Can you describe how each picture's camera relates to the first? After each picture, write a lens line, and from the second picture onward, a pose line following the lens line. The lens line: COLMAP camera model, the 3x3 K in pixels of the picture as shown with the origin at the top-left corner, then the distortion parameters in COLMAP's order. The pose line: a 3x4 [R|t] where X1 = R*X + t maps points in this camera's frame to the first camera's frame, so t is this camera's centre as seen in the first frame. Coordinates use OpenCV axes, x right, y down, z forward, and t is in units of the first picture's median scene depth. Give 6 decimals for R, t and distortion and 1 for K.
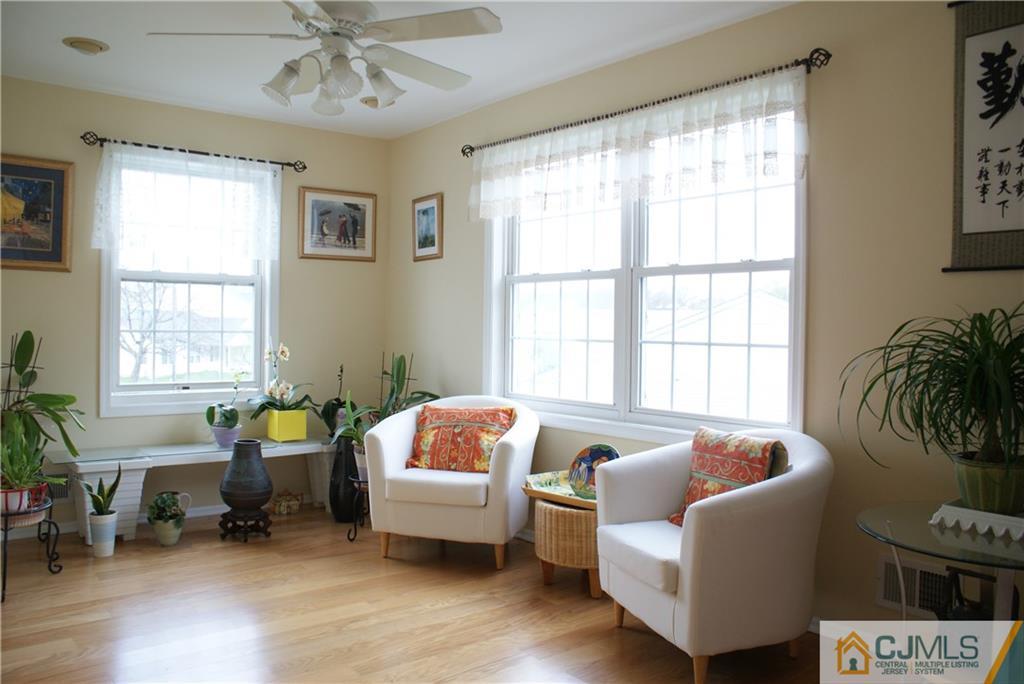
lens RADIAL K [[813.8, 0, 485.7], [0, 813.8, 339.4], [0, 0, 1]] dist [-0.127239, 0.098812]
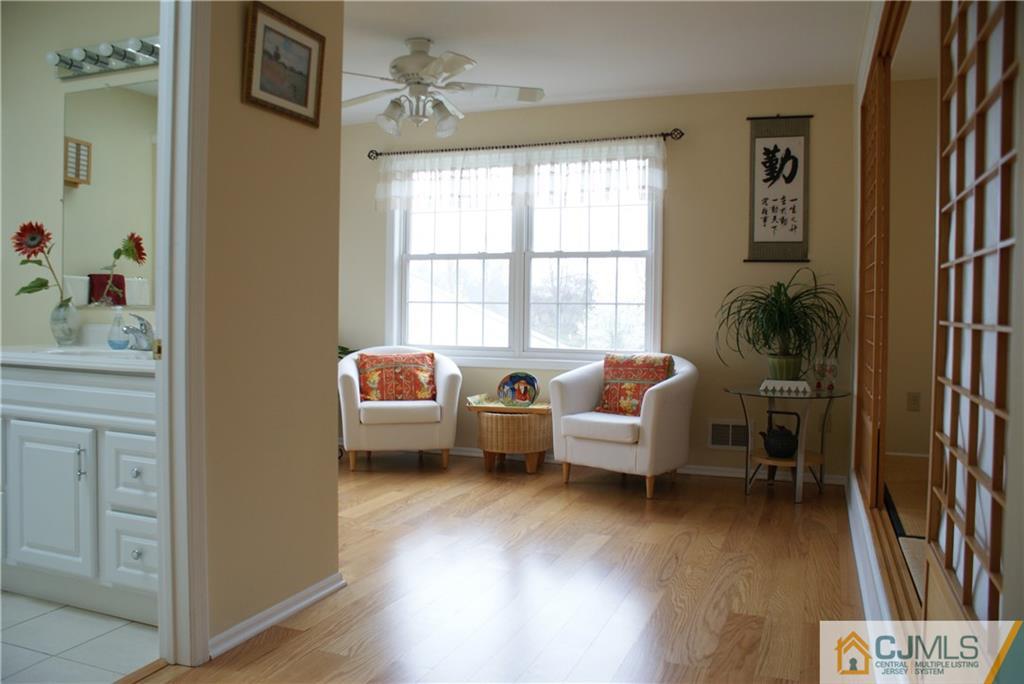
lens RADIAL K [[813.8, 0, 504.6], [0, 813.8, 336.3], [0, 0, 1]] dist [-0.127239, 0.098812]
pose [[0.863812, -0.017538, 0.503509, -0.612083], [0.006973, 0.999714, 0.022860, 0.030446], [-0.503766, -0.016235, 0.863688, -0.254064]]
